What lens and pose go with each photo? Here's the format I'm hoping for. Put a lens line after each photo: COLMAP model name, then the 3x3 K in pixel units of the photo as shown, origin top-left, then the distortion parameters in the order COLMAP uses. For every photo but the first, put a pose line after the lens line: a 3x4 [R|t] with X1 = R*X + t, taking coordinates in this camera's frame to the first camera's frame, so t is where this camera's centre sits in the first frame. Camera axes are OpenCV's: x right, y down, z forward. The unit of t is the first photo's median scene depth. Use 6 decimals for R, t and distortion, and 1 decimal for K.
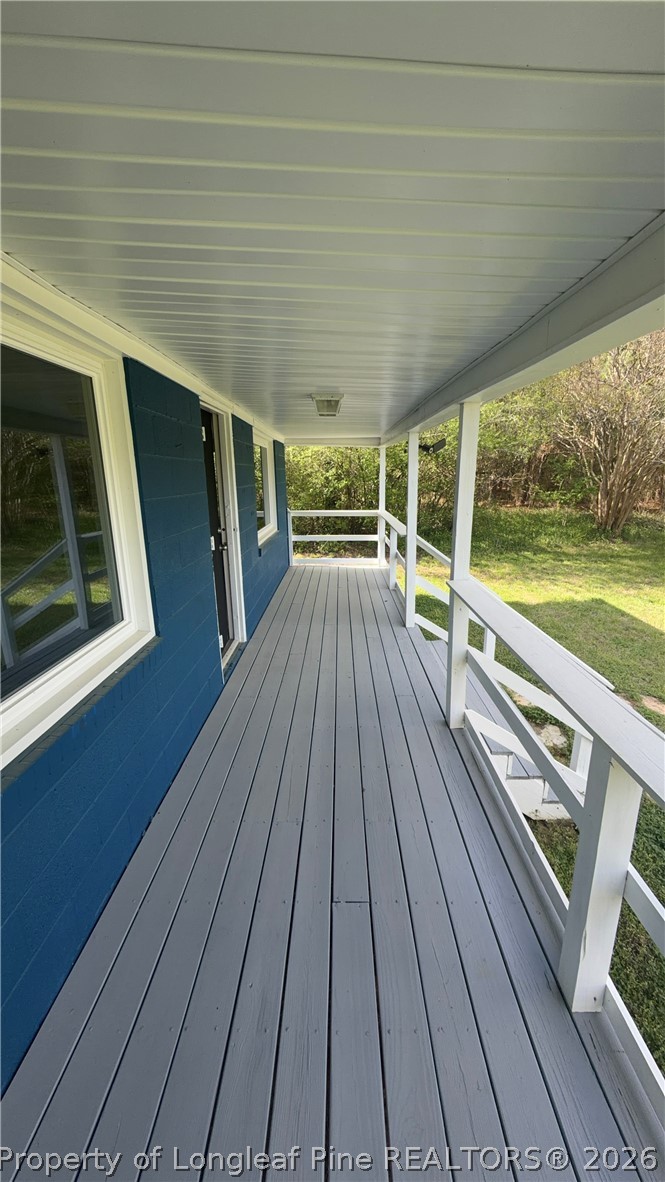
lens RADIAL K [[447.4, 0, 332.5], [0, 447.4, 591.0], [0, 0, 1]] dist [0.001009, 0.000018]
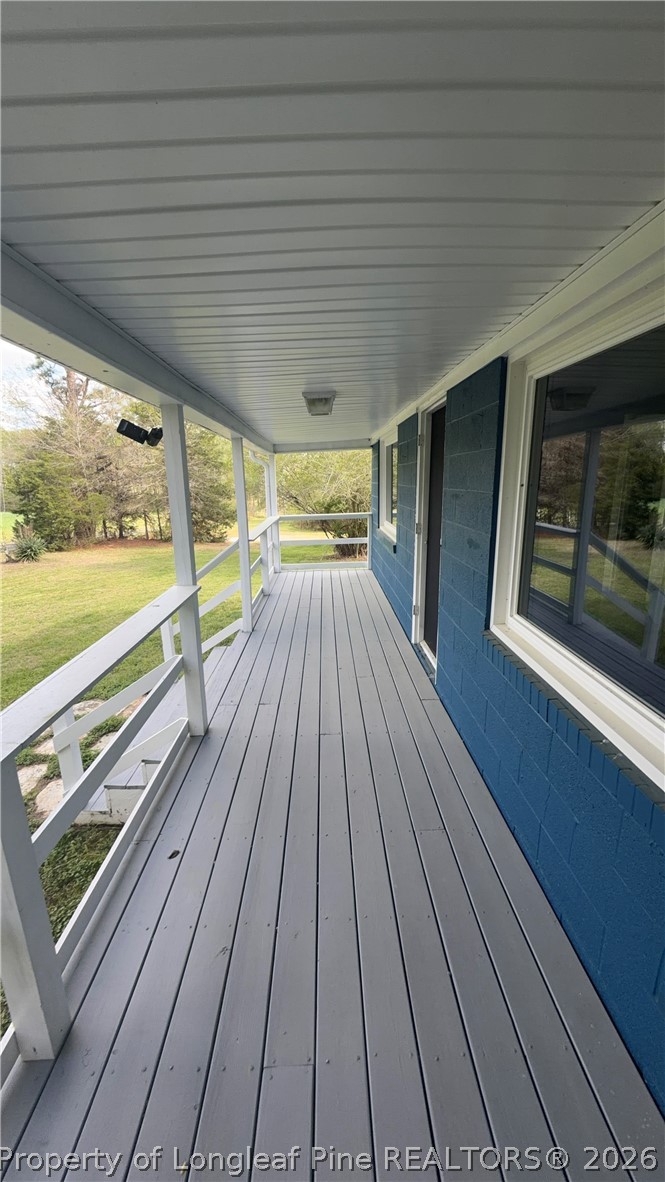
lens RADIAL K [[447.4, 0, 332.5], [0, 447.4, 591.0], [0, 0, 1]] dist [0.001009, 0.000018]
pose [[-0.999120, 0.032988, -0.025898, 0.004005], [0.016317, 0.874604, 0.484563, -0.484223], [0.038635, 0.483714, -0.874373, 1.870489]]
